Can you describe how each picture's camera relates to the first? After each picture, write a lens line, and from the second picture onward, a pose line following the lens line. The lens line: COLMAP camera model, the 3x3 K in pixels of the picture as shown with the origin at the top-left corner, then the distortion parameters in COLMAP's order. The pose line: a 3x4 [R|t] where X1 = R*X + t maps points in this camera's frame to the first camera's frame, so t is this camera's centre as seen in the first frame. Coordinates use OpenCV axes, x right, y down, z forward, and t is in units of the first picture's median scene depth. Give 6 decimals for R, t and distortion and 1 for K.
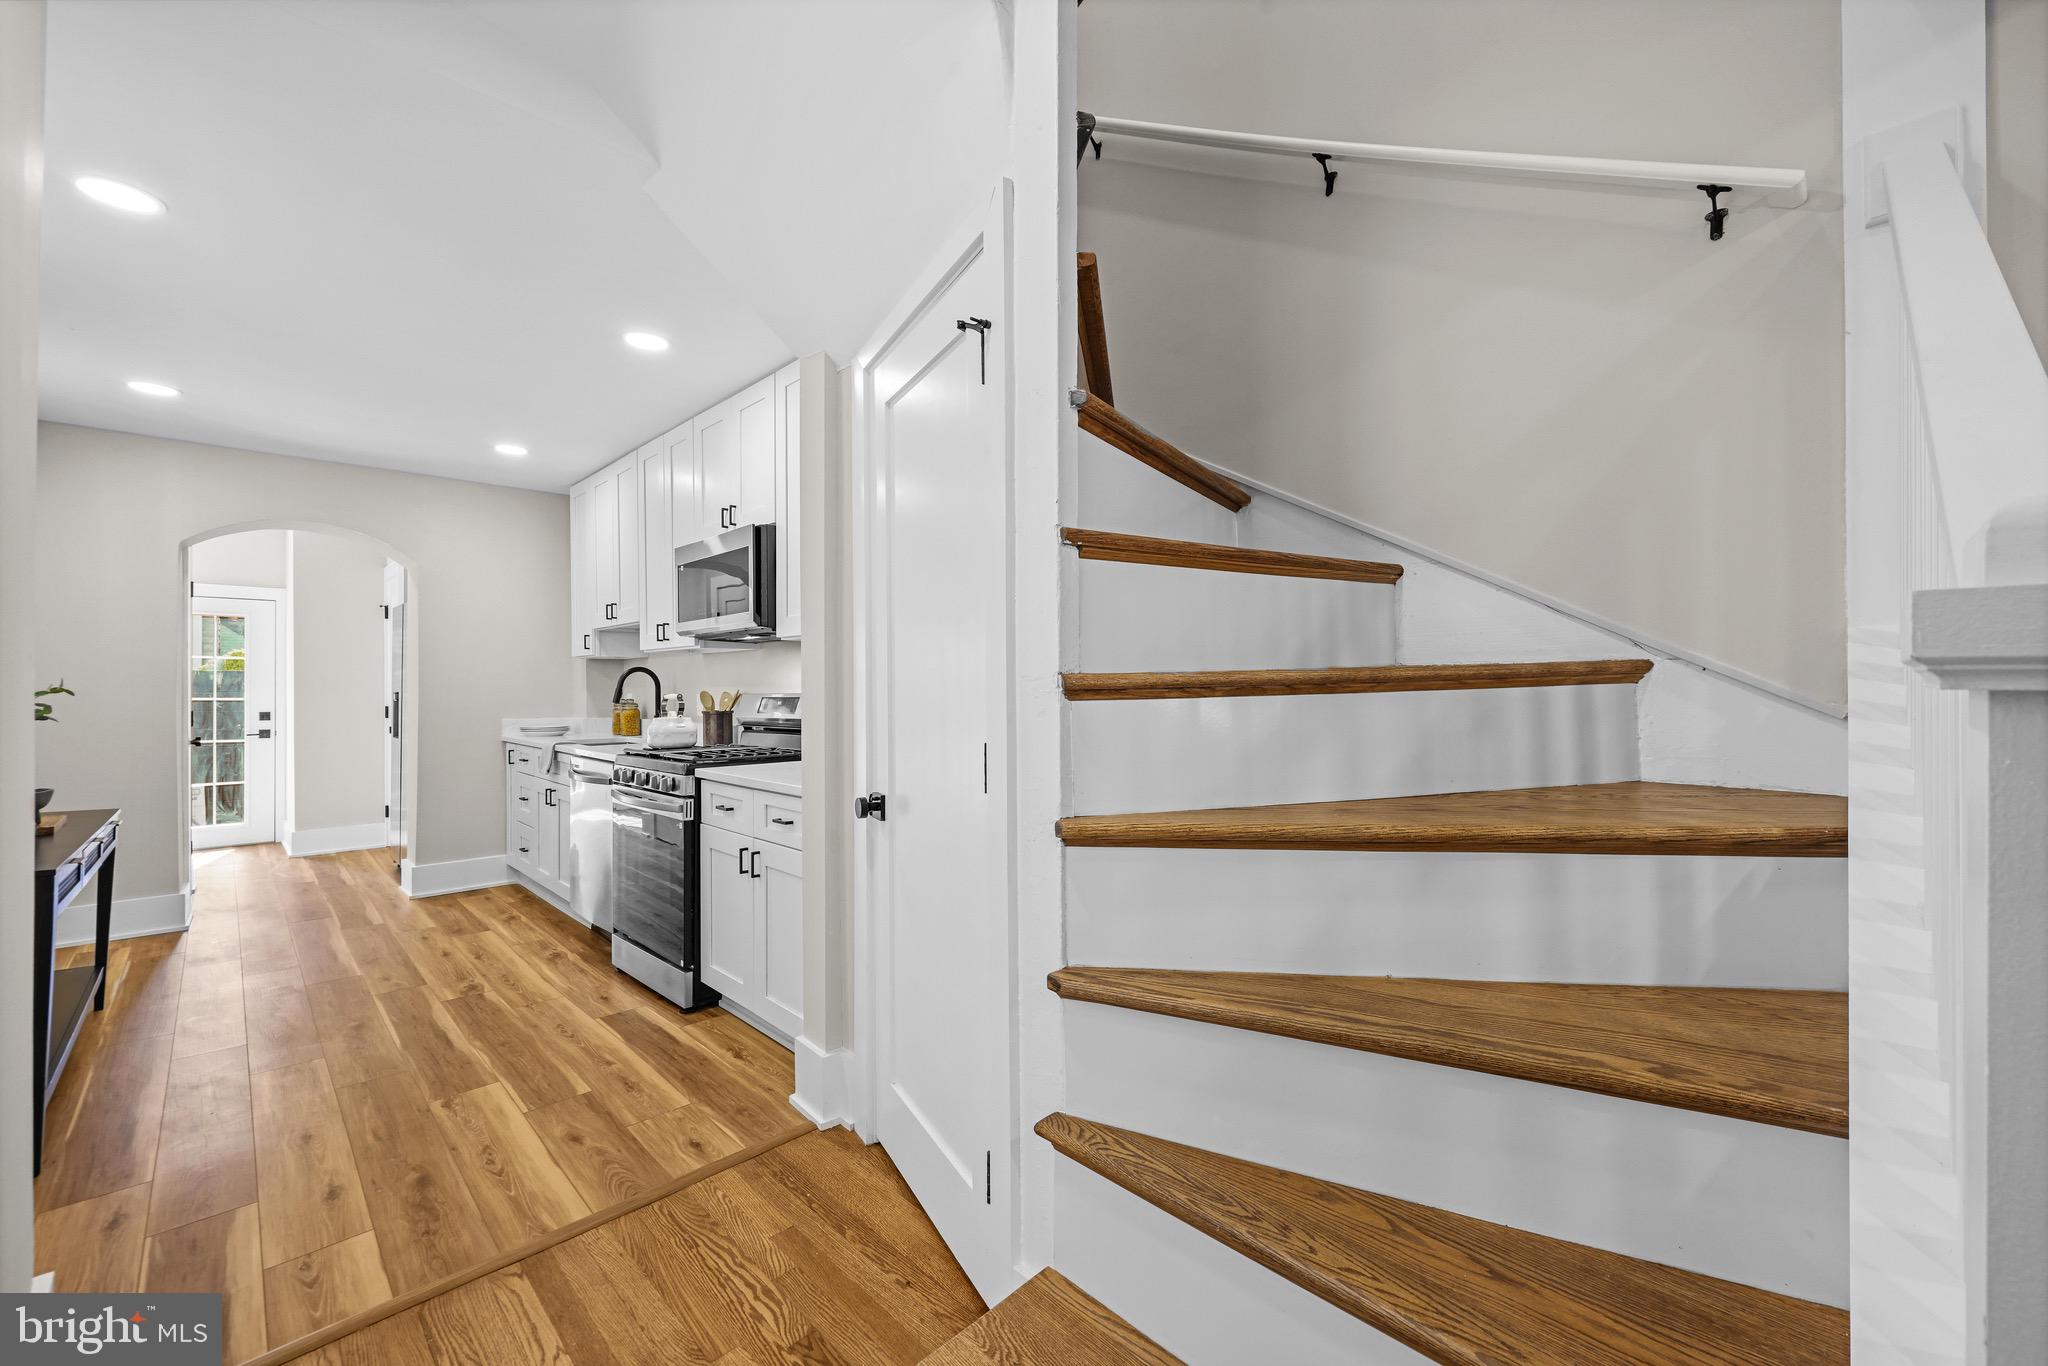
lens RADIAL K [[818.3, 0, 1013.7], [0, 818.3, 683.2], [0, 0, 1]] dist [0.000104, 0.001392]
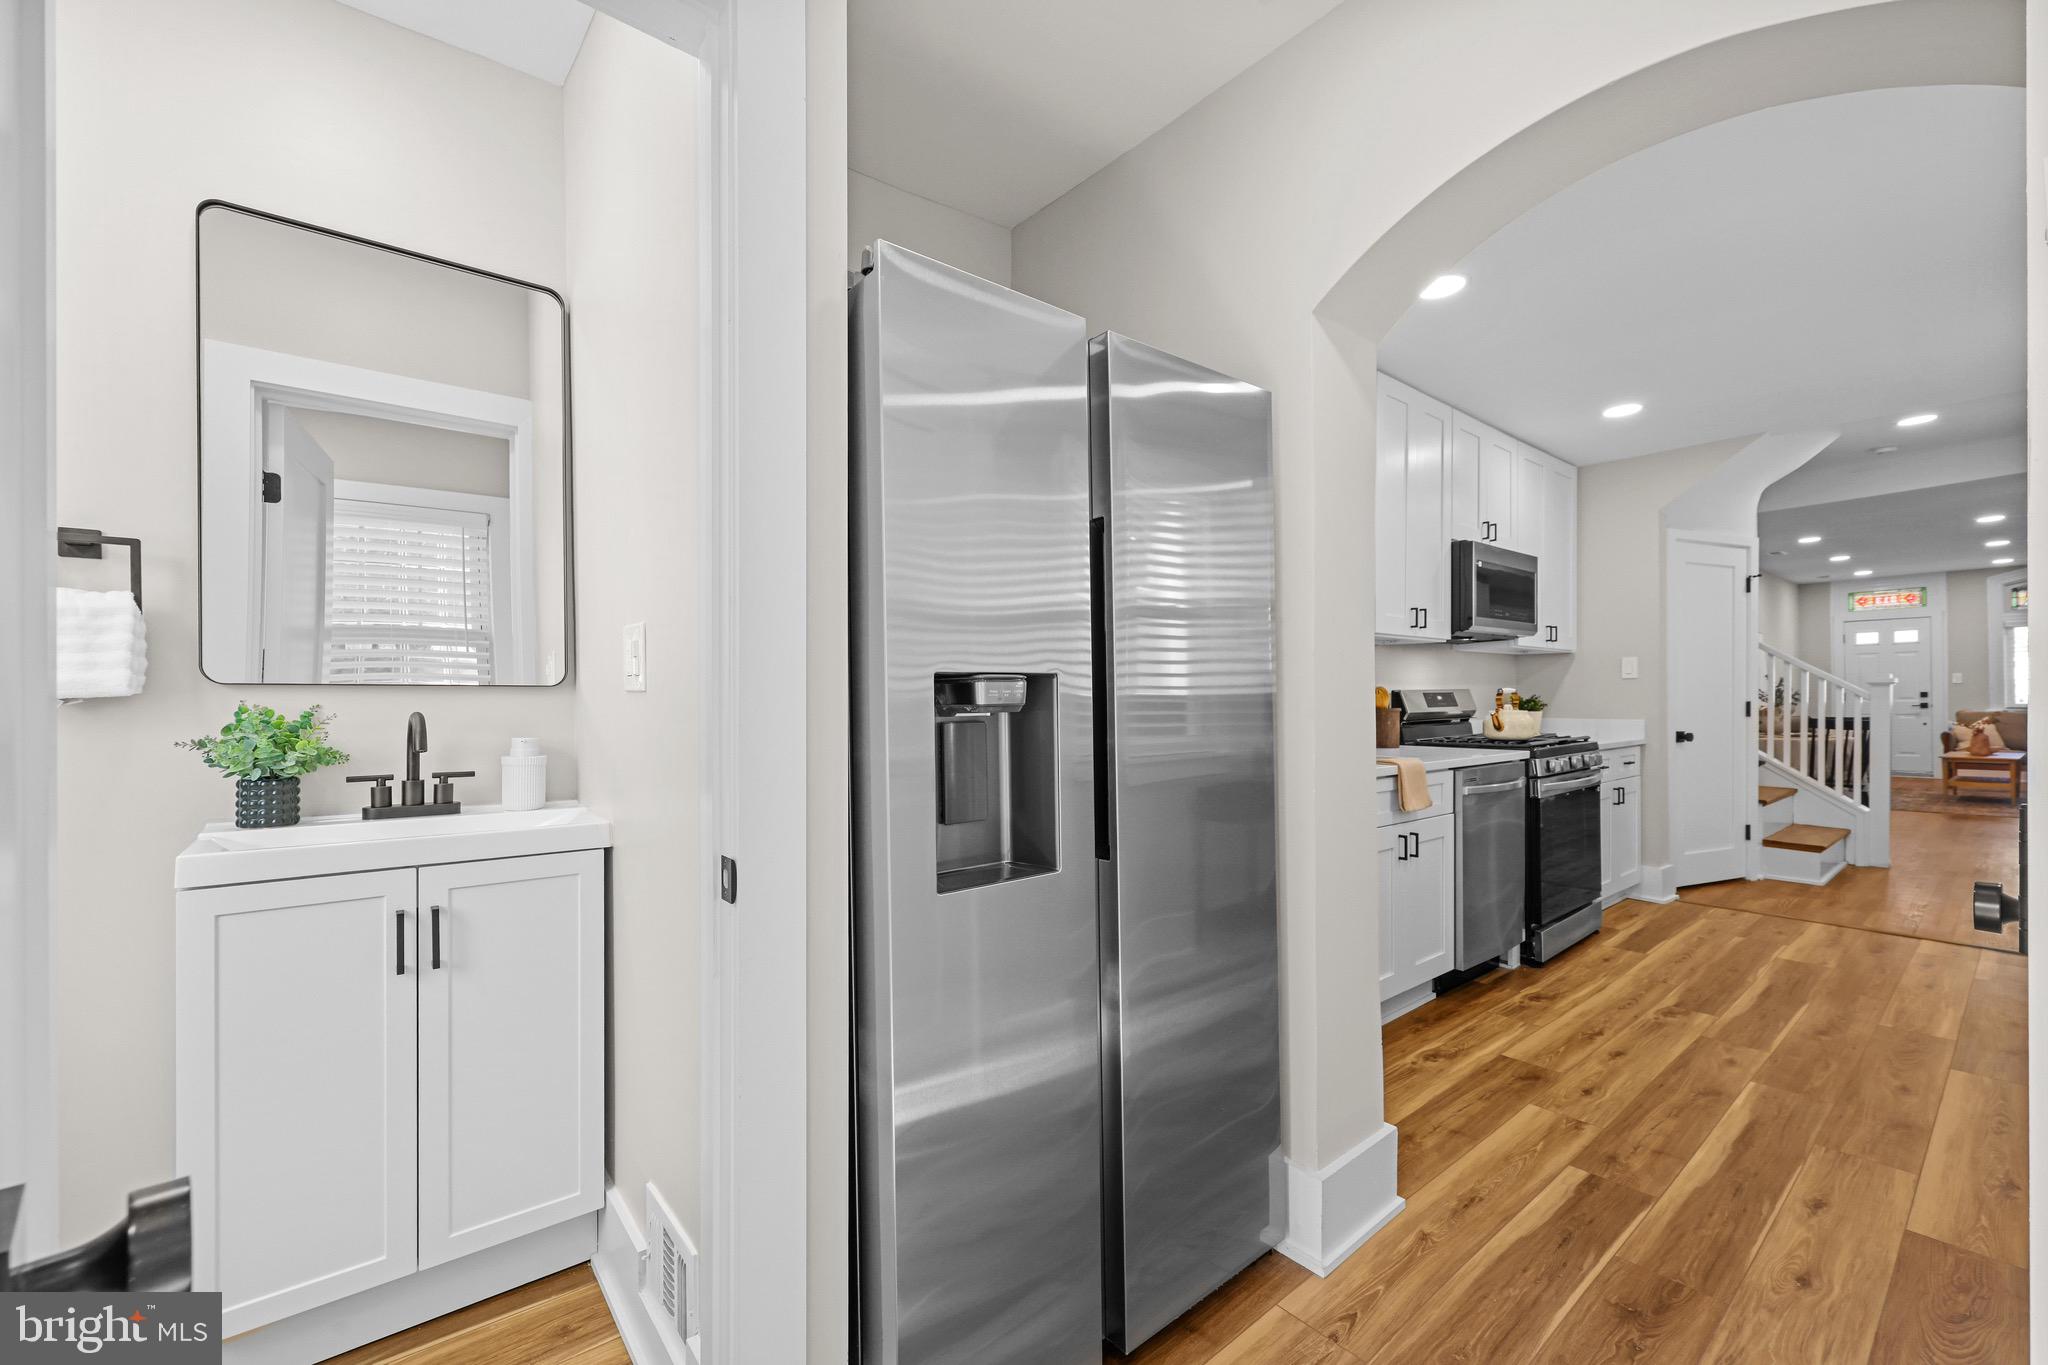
lens RADIAL K [[818.3, 0, 1032.2], [0, 818.3, 708.7], [0, 0, 1]] dist [0.000104, 0.001392]
pose [[0.089422, -0.004044, 0.995986, -1.435750], [0.004862, 0.999982, 0.003624, 0.030850], [-0.995982, 0.004518, 0.089440, 1.436531]]
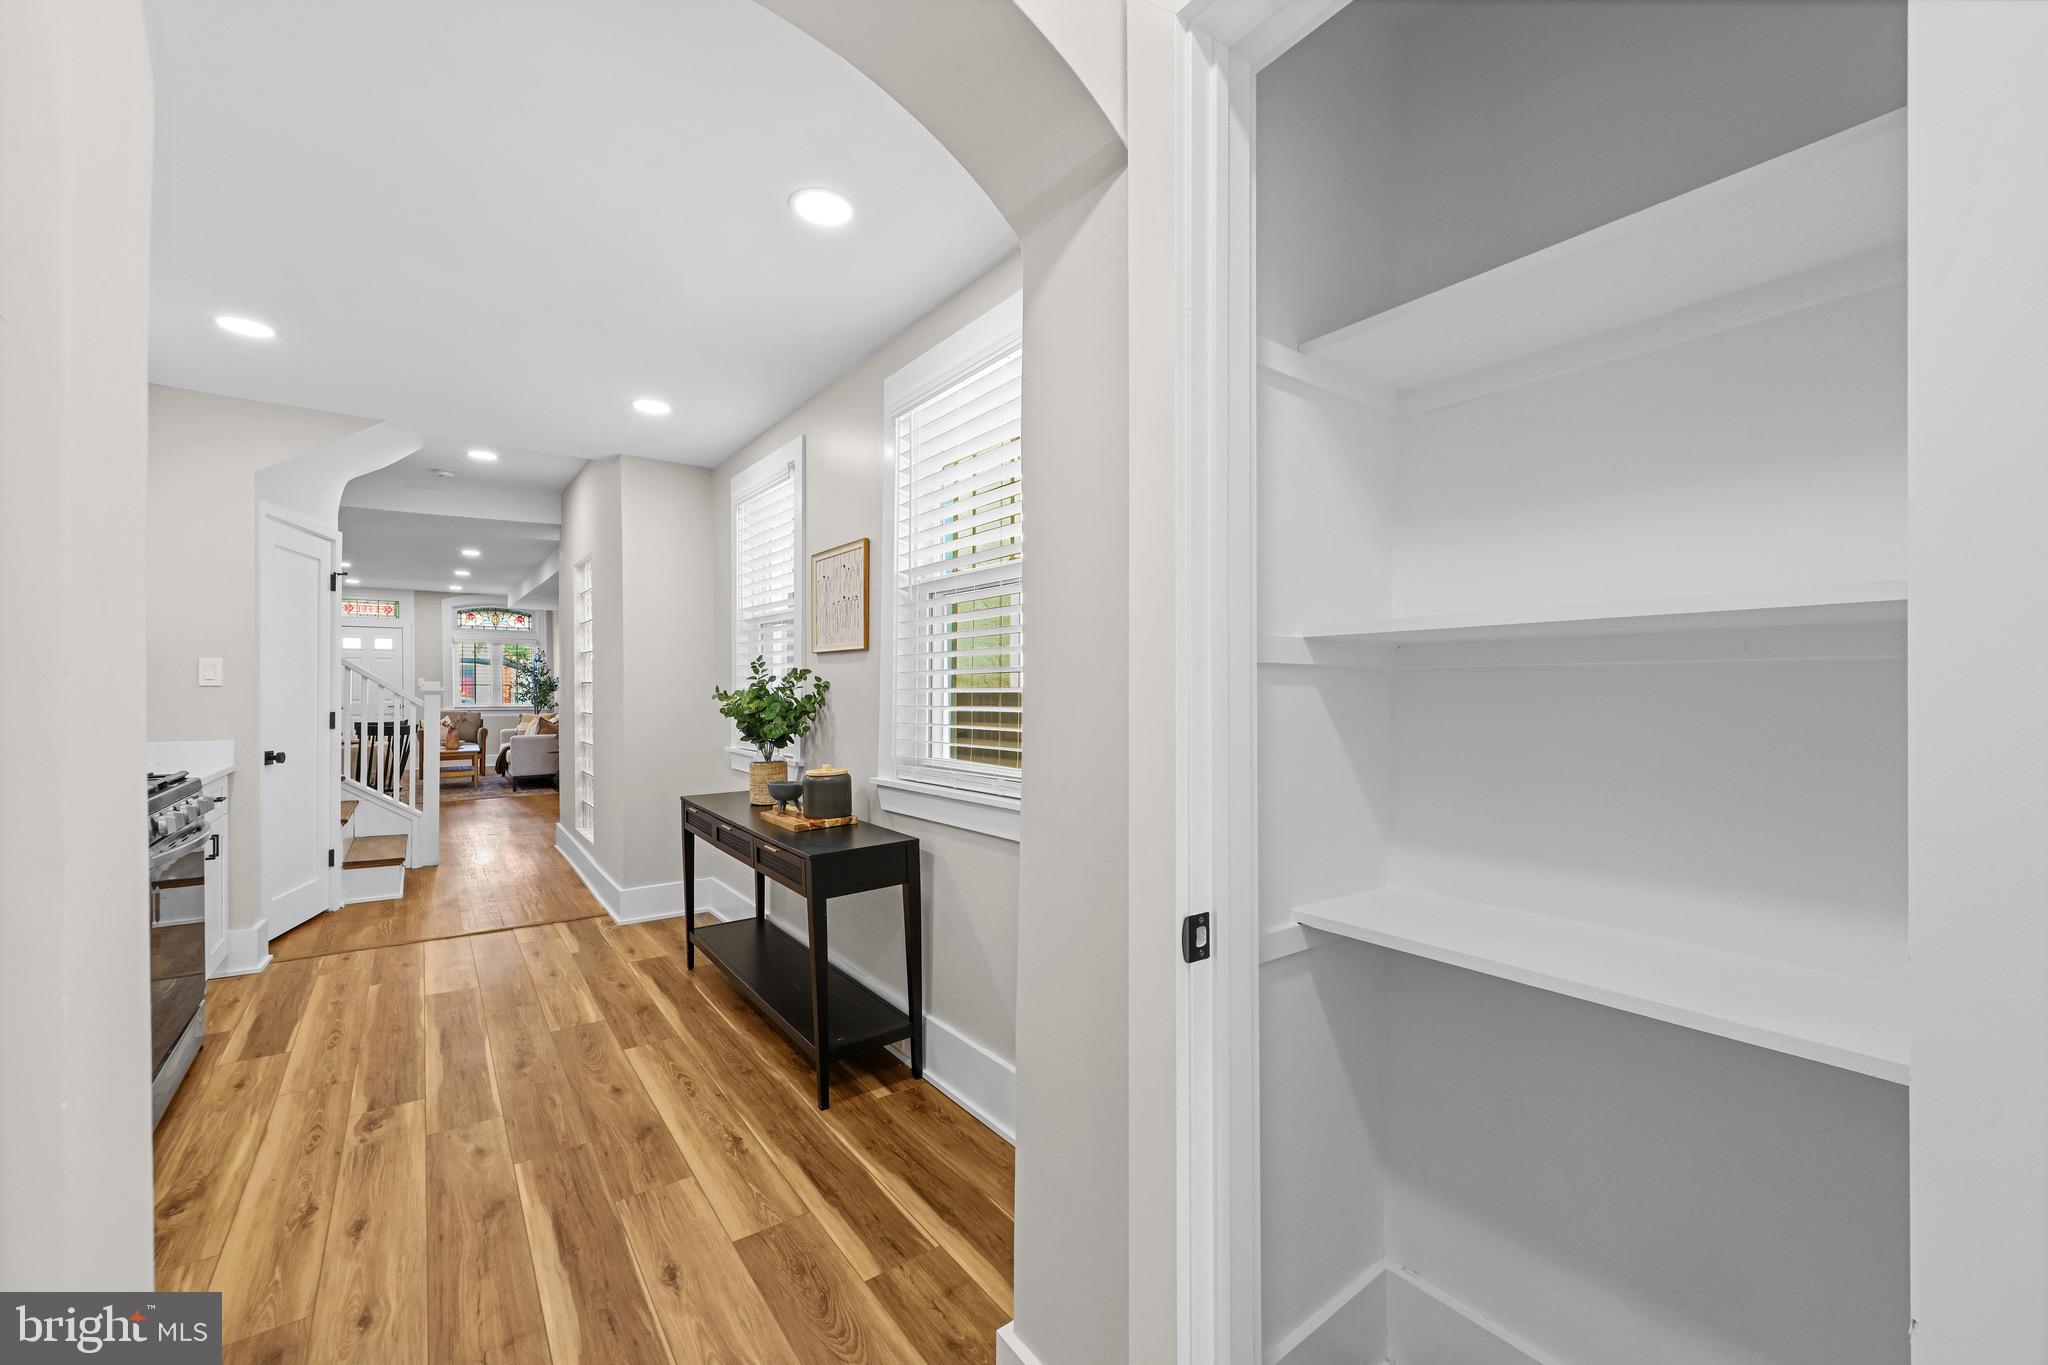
lens RADIAL K [[818.3, 0, 1016.1], [0, 818.3, 695.6], [0, 0, 1]] dist [0.000104, 0.001392]
pose [[-0.990216, 0.002149, 0.139527, -1.163938], [0.002275, 0.999997, 0.000744, 0.006509], [-0.139525, 0.001054, -0.990218, 1.442214]]
